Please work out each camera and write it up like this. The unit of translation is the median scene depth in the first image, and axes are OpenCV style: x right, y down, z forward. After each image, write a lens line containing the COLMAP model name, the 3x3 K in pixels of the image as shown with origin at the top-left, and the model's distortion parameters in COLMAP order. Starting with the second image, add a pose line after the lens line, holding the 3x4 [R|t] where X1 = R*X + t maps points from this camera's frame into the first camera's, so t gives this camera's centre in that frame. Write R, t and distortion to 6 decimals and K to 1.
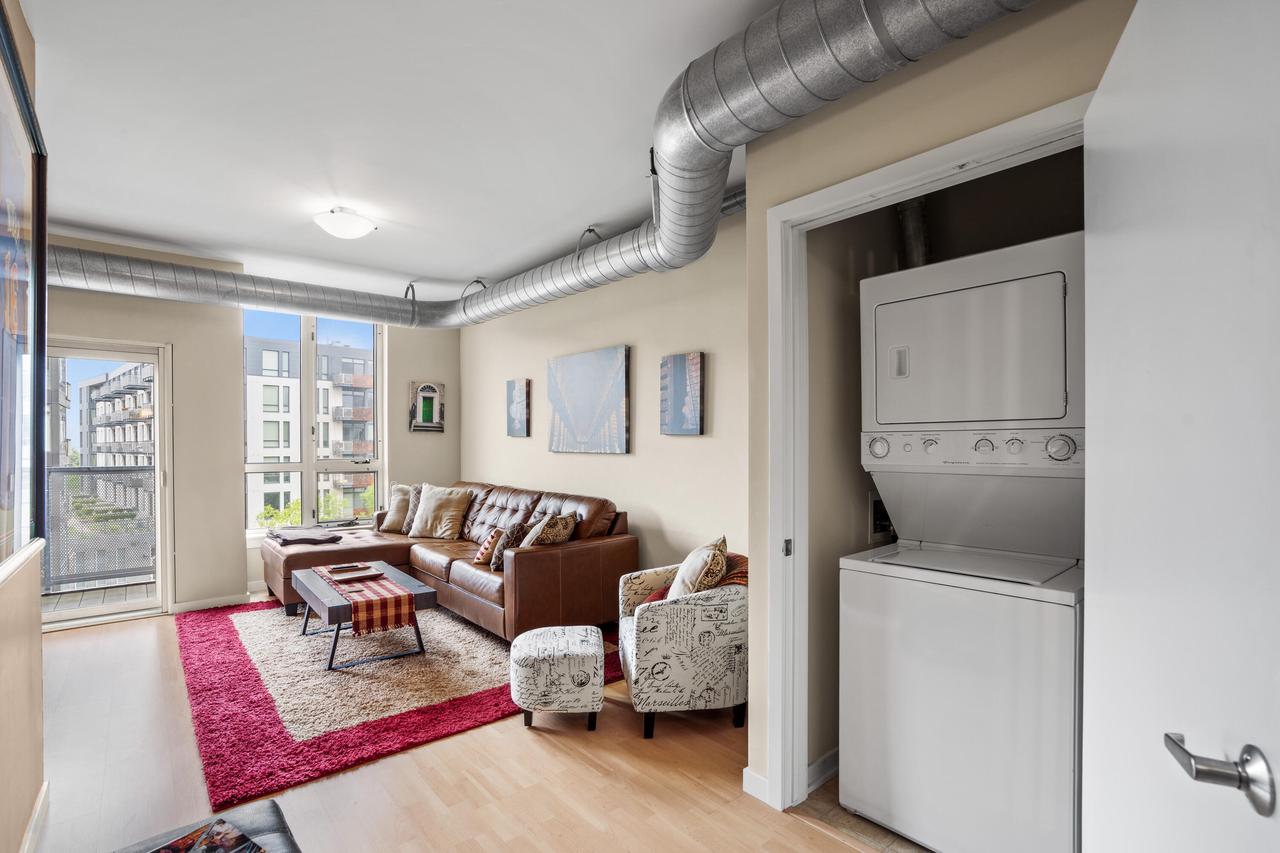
lens RADIAL K [[586.8, 0, 629.3], [0, 586.8, 452.1], [0, 0, 1]] dist [-0.045276, 0.014772]
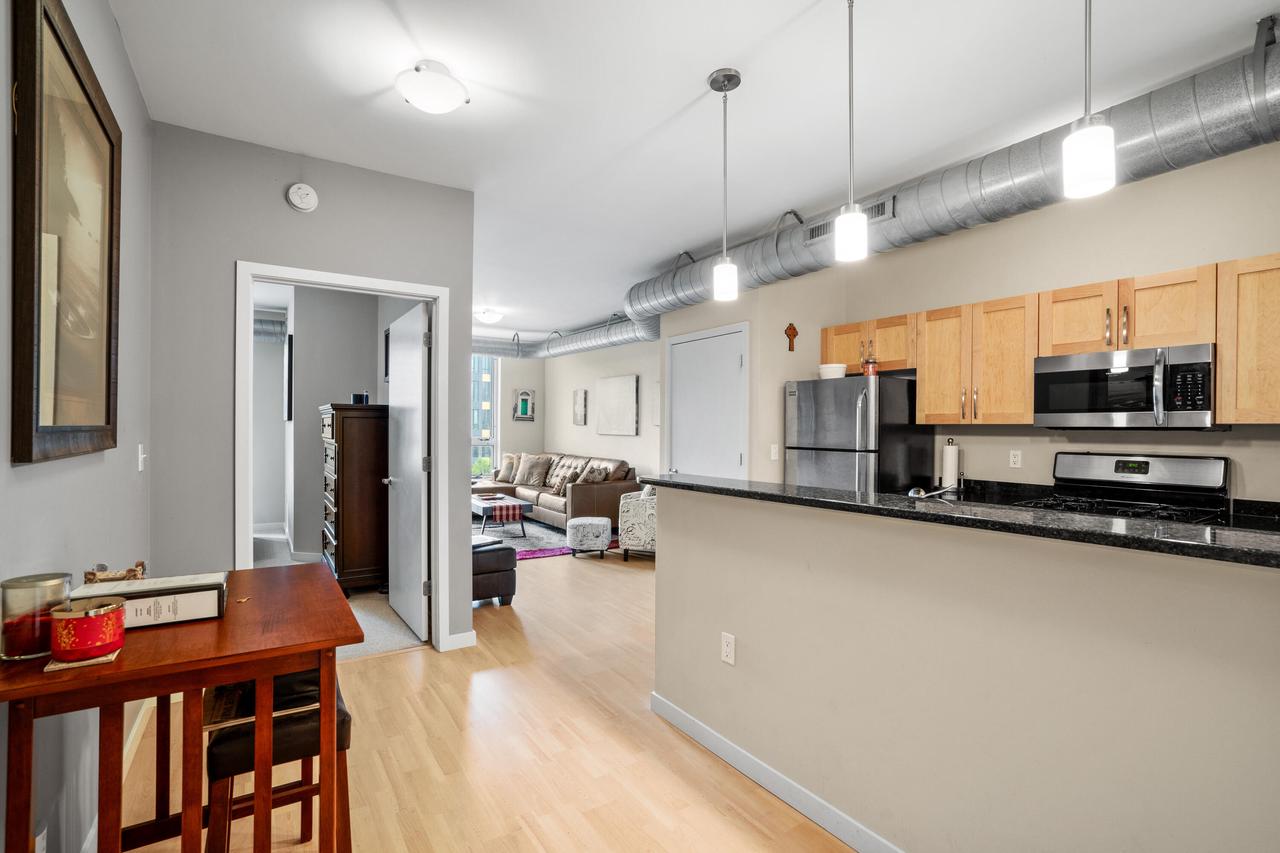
lens RADIAL K [[586.8, 0, 628.5], [0, 586.8, 427.5], [0, 0, 1]] dist [-0.045276, 0.014772]
pose [[0.991049, 0.007827, -0.133267, 0.173174], [-0.009922, 0.999837, -0.015061, 0.004780], [0.133127, 0.016249, 0.990966, -0.634547]]
